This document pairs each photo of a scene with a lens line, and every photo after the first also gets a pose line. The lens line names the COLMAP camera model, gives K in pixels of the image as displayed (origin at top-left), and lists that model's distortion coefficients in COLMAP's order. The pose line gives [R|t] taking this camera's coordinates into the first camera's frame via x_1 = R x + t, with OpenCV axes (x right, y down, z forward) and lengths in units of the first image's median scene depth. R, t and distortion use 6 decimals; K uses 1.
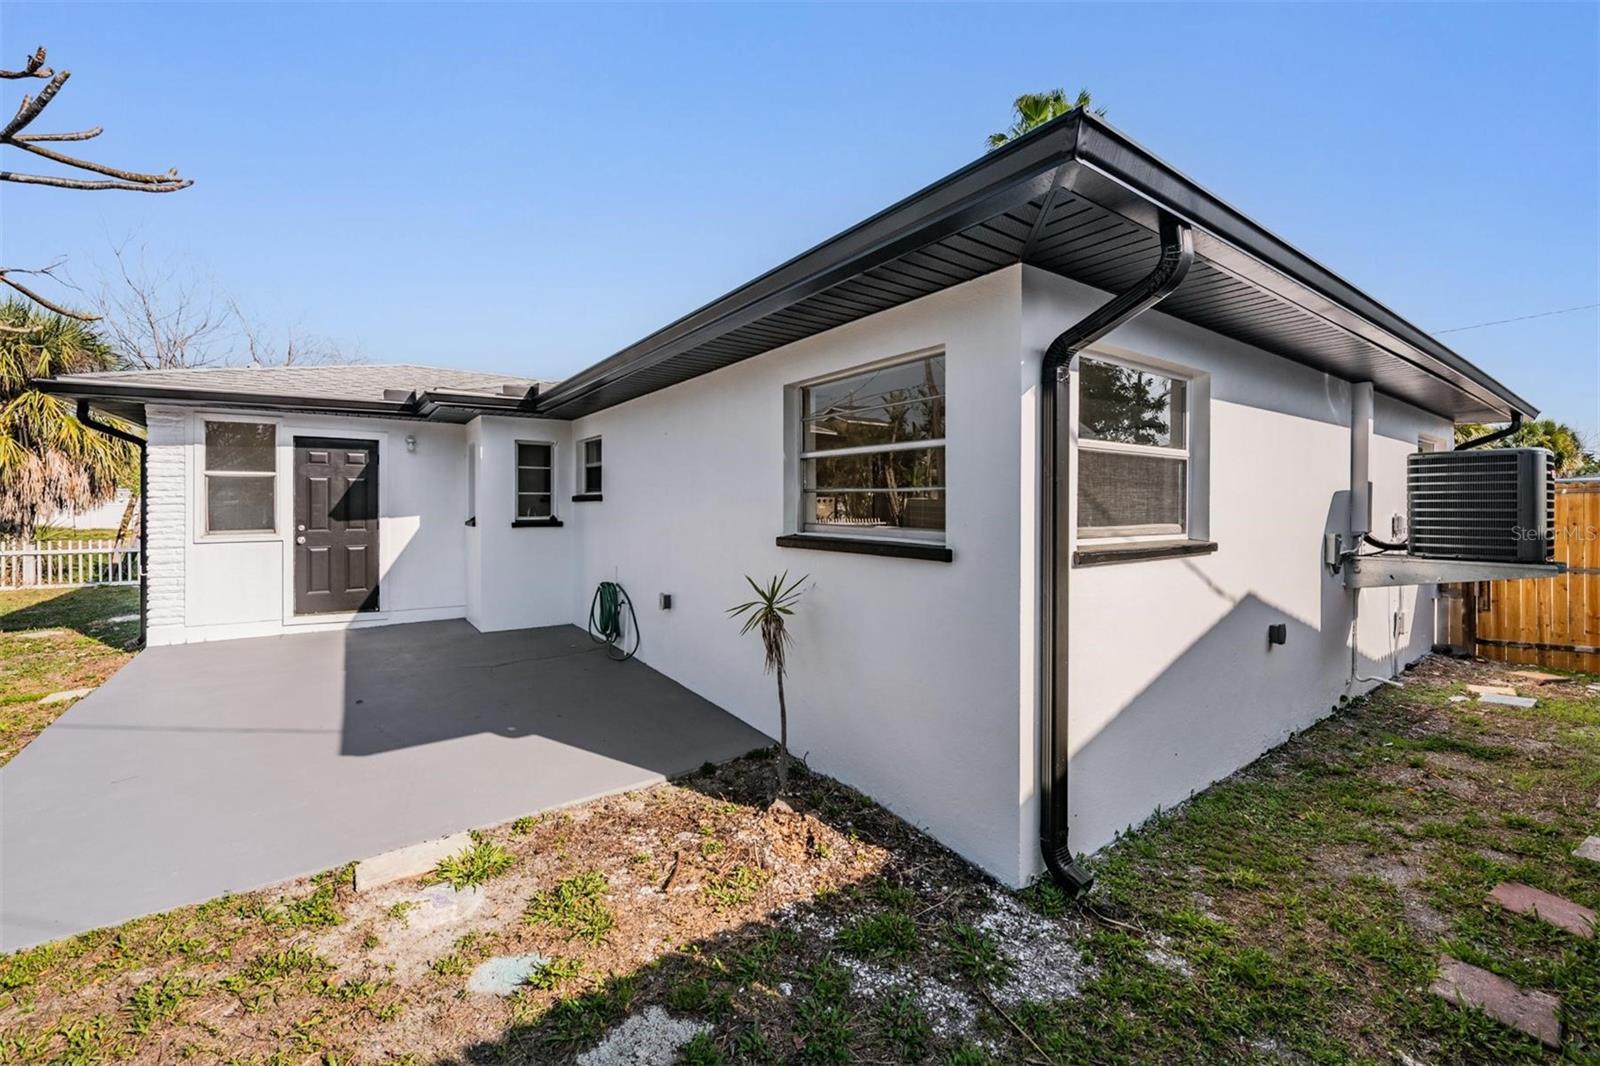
lens RADIAL K [[669.6, 0, 798.7], [0, 669.6, 499.8], [0, 0, 1]] dist [-0.000382, -0.000065]
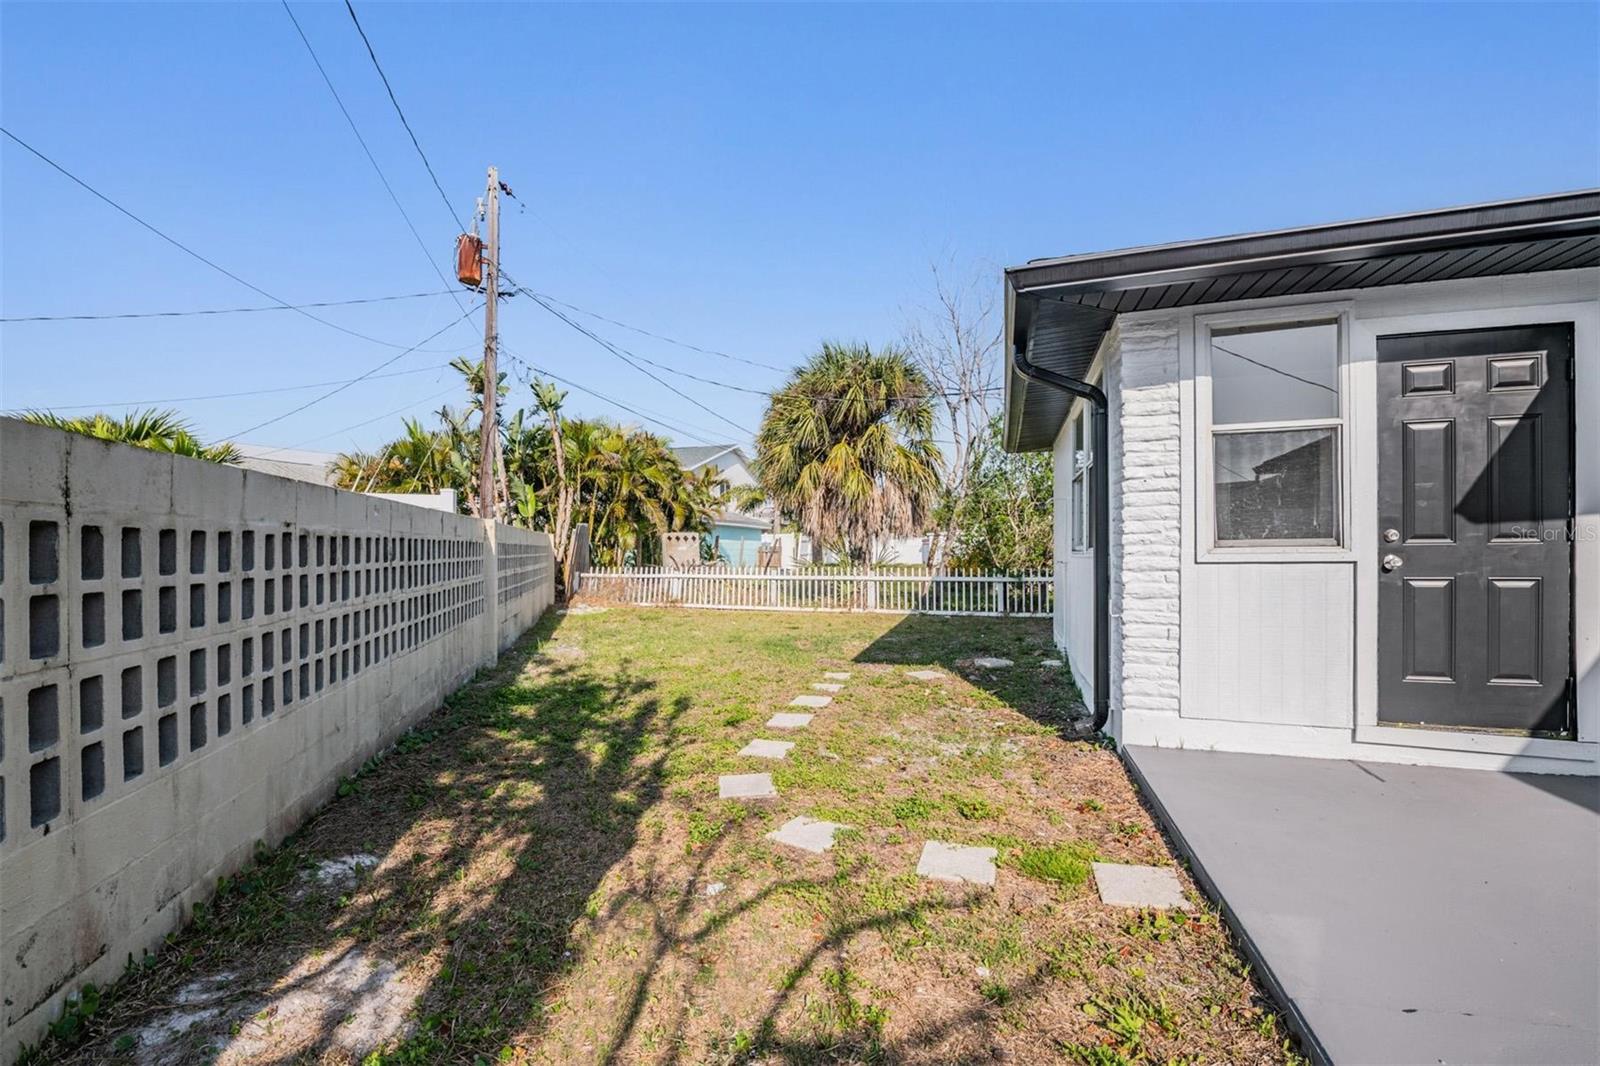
lens RADIAL K [[646.3, 0, 800.6], [0, 646.3, 549.6], [0, 0, 1]] dist [-0.000360, -0.000050]
pose [[0.633404, -0.004441, -0.773808, -0.651120], [0.008645, 0.999962, 0.001337, 0.047112], [0.773773, -0.007537, 0.633418, 0.399056]]
